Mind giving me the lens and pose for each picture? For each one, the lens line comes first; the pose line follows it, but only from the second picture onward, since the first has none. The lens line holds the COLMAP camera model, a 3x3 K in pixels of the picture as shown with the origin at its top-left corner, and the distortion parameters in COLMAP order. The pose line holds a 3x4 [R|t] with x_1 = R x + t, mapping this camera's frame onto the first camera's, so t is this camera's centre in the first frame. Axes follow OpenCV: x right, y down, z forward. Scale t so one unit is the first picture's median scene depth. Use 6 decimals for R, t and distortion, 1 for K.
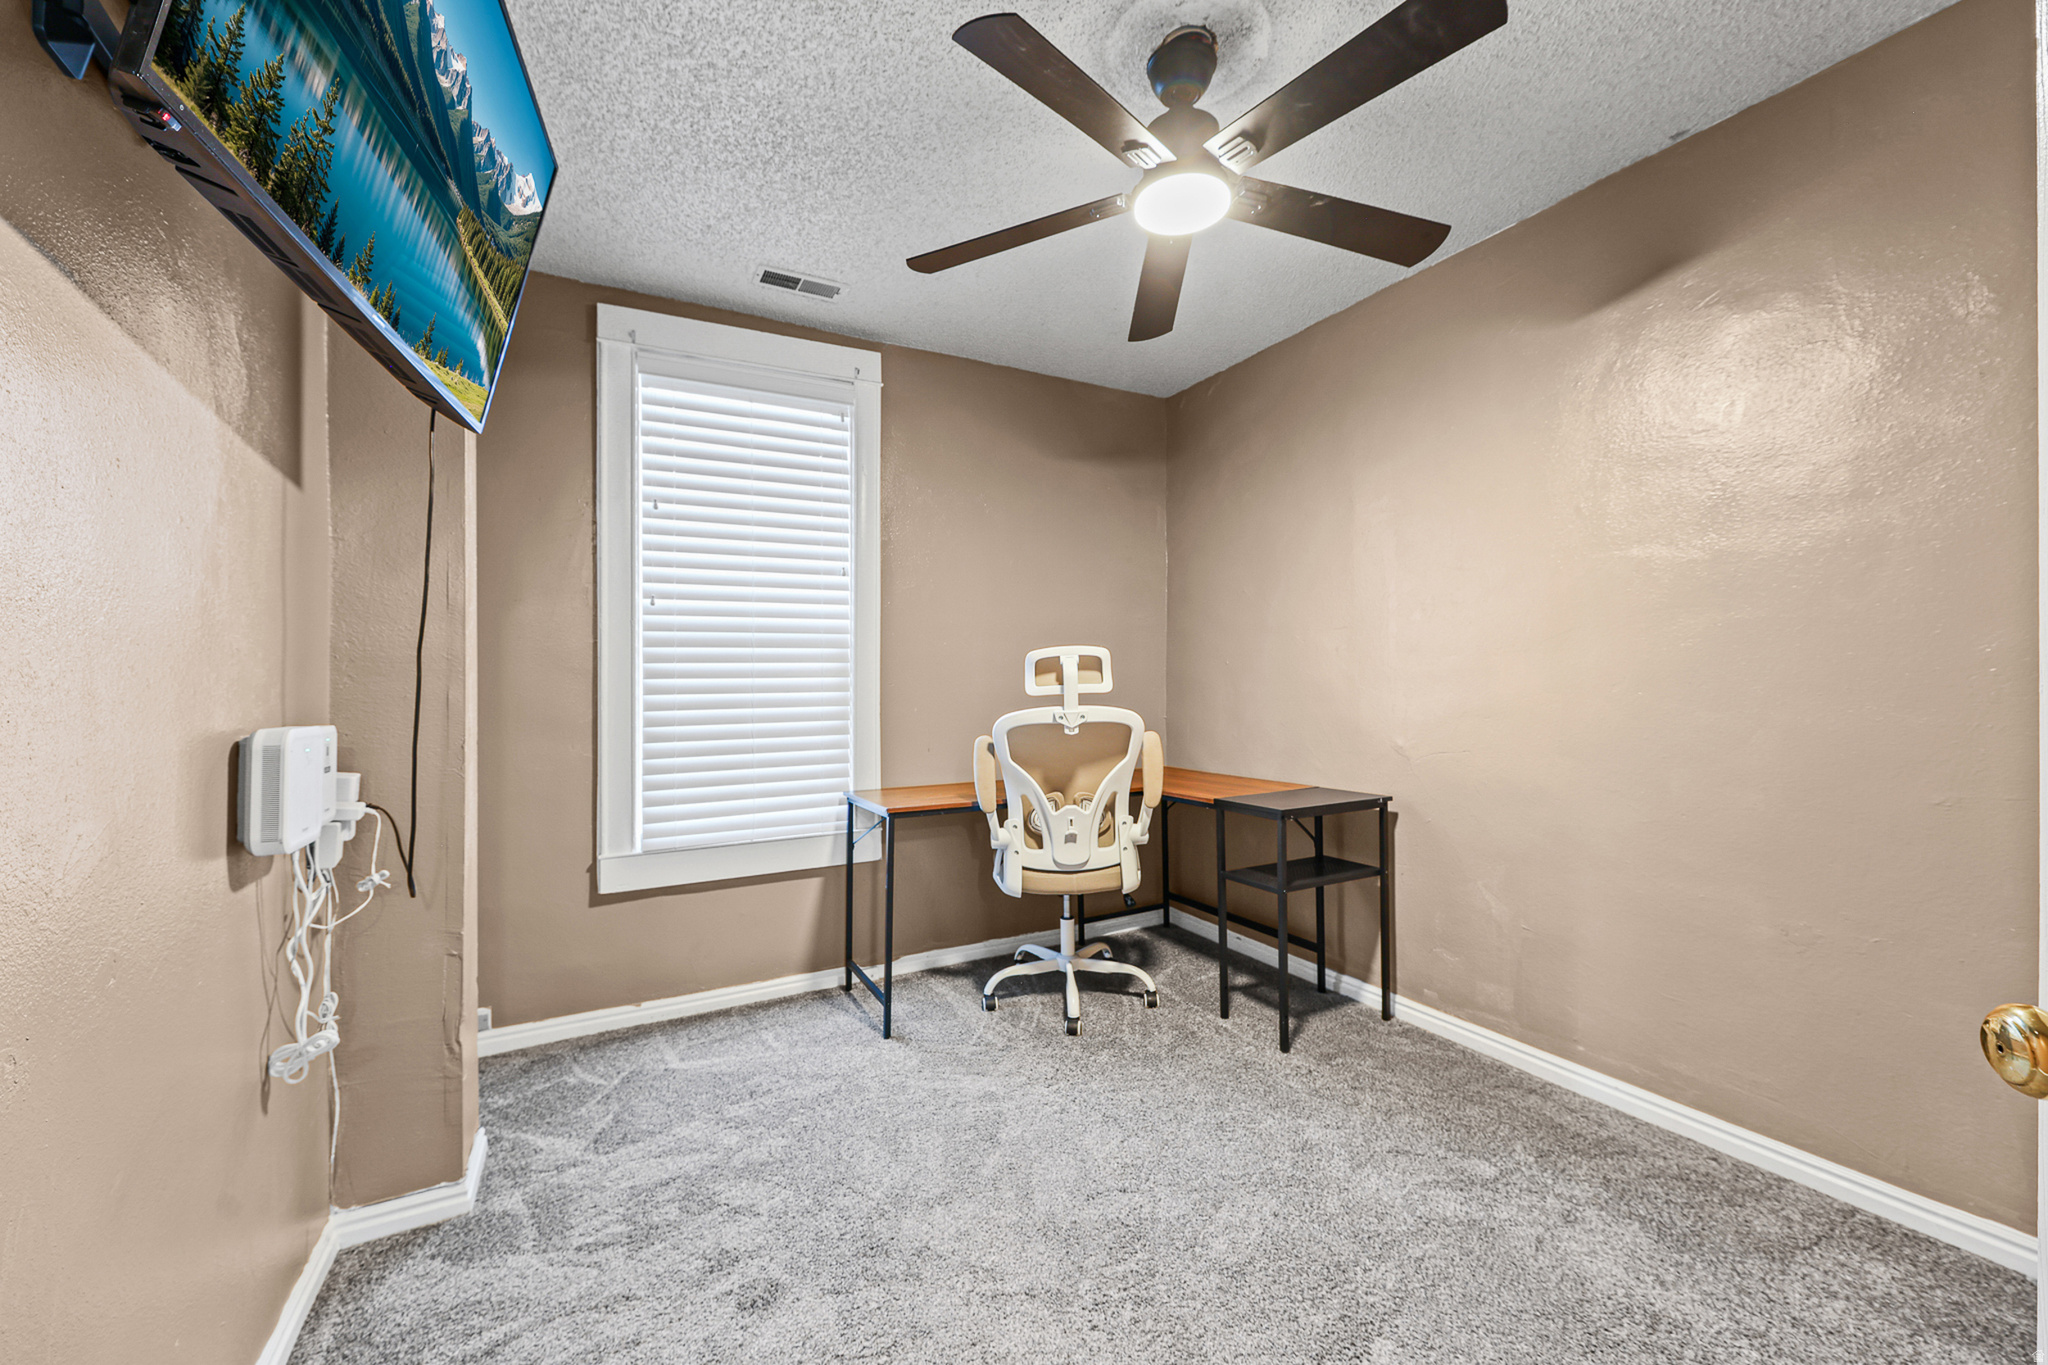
lens RADIAL K [[821.6, 0, 1032.6], [0, 821.6, 684.5], [0, 0, 1]] dist [-0.002012, -0.000733]
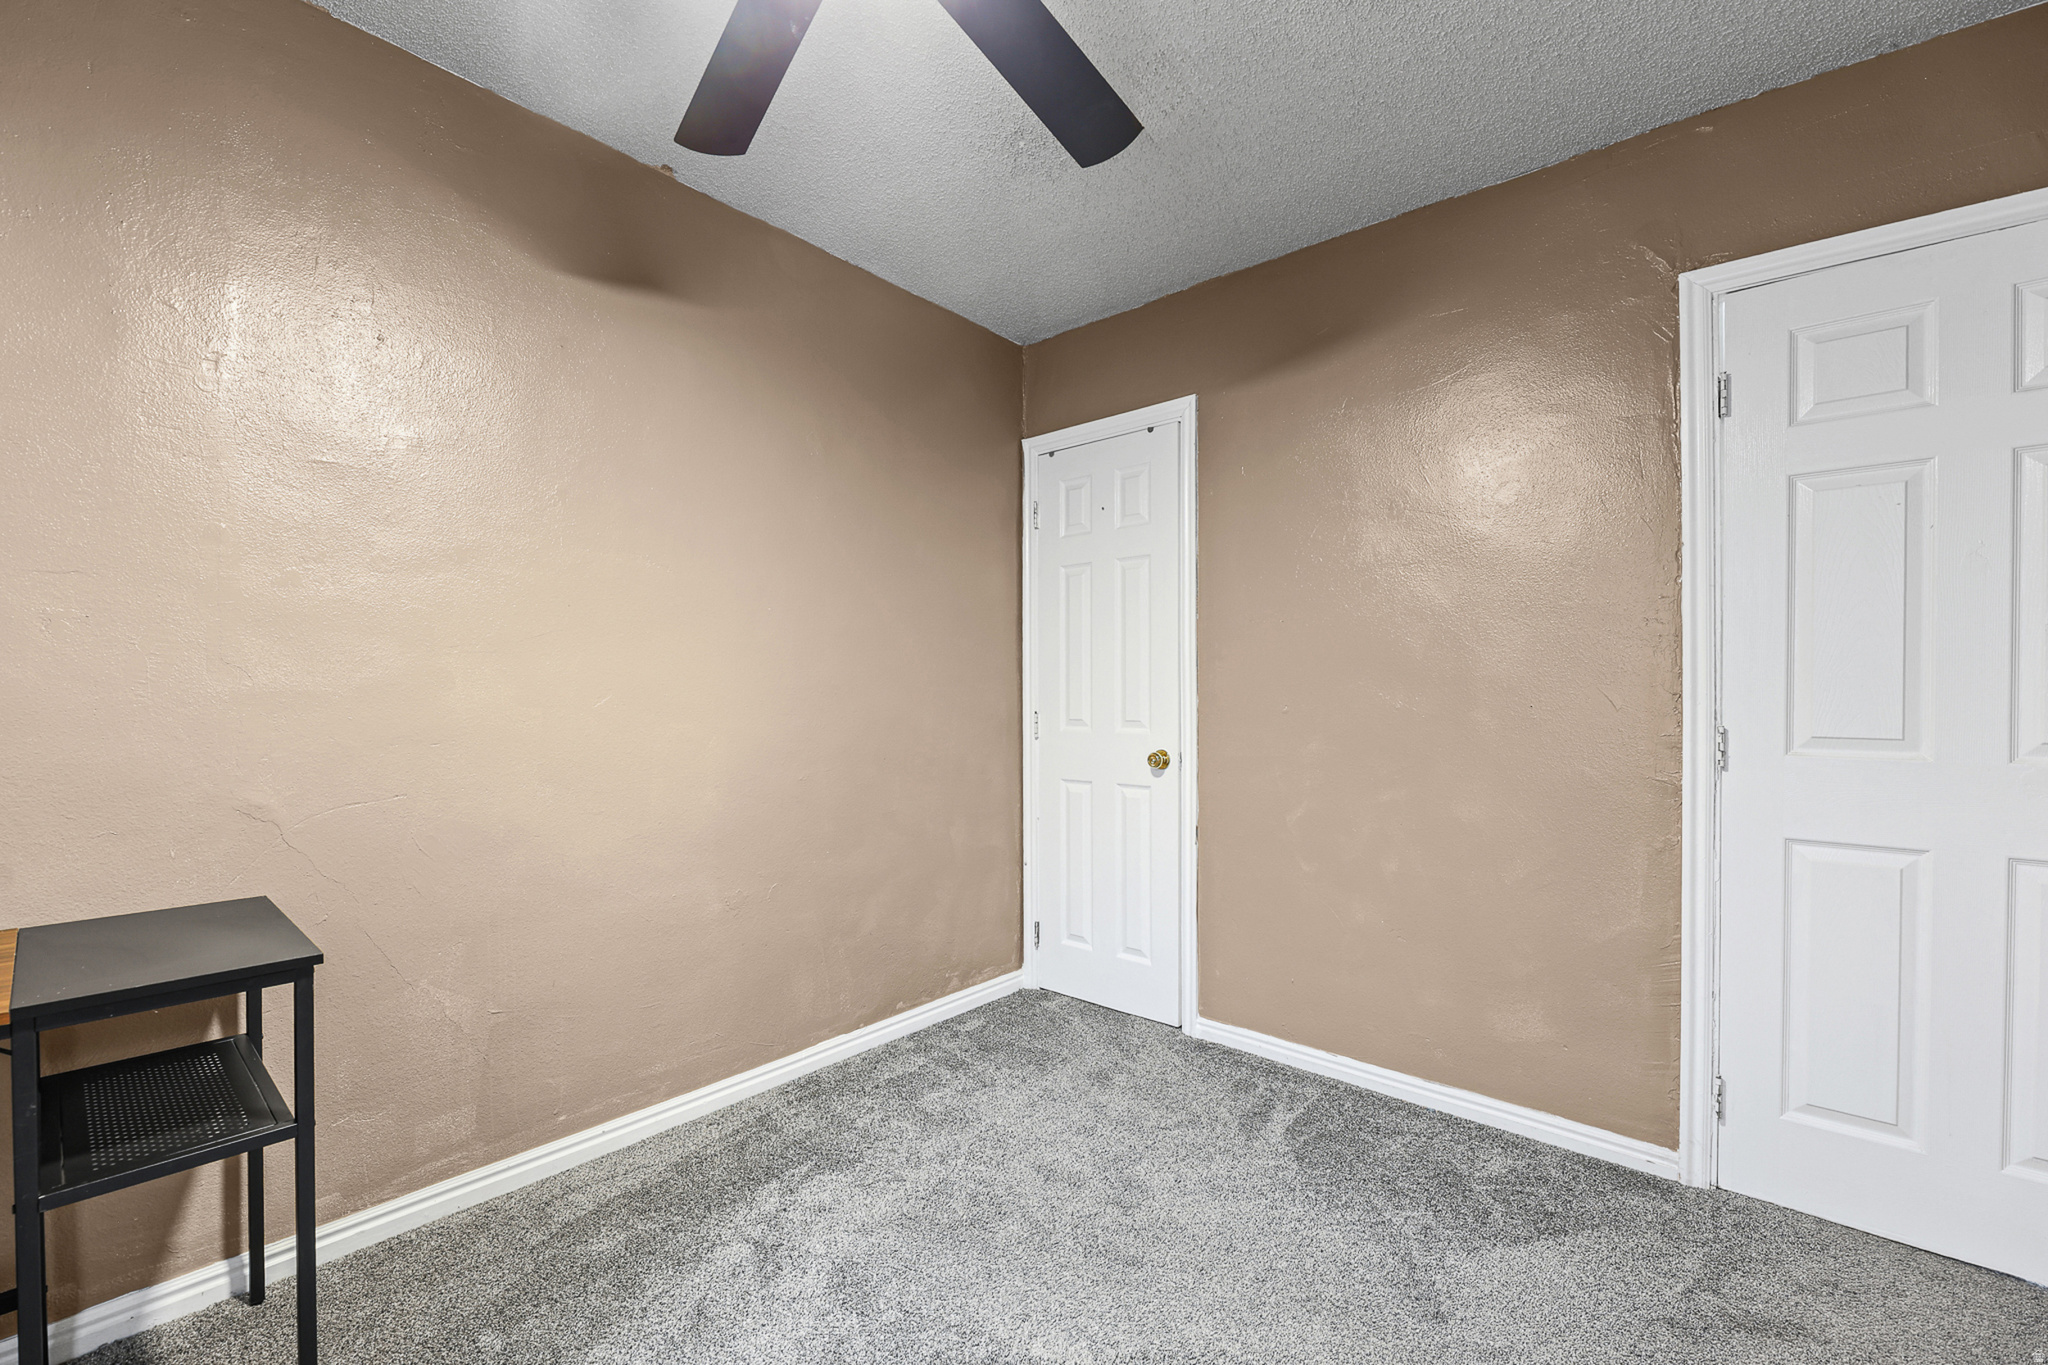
lens RADIAL K [[840.3, 0, 1019.5], [0, 840.3, 710.9], [0, 0, 1]] dist [-0.002951, -0.000495]
pose [[-0.349161, -0.006005, 0.937043, -0.312897], [0.001795, 0.999973, 0.007077, 0.008529], [-0.937061, 0.004153, -0.349141, 0.819344]]
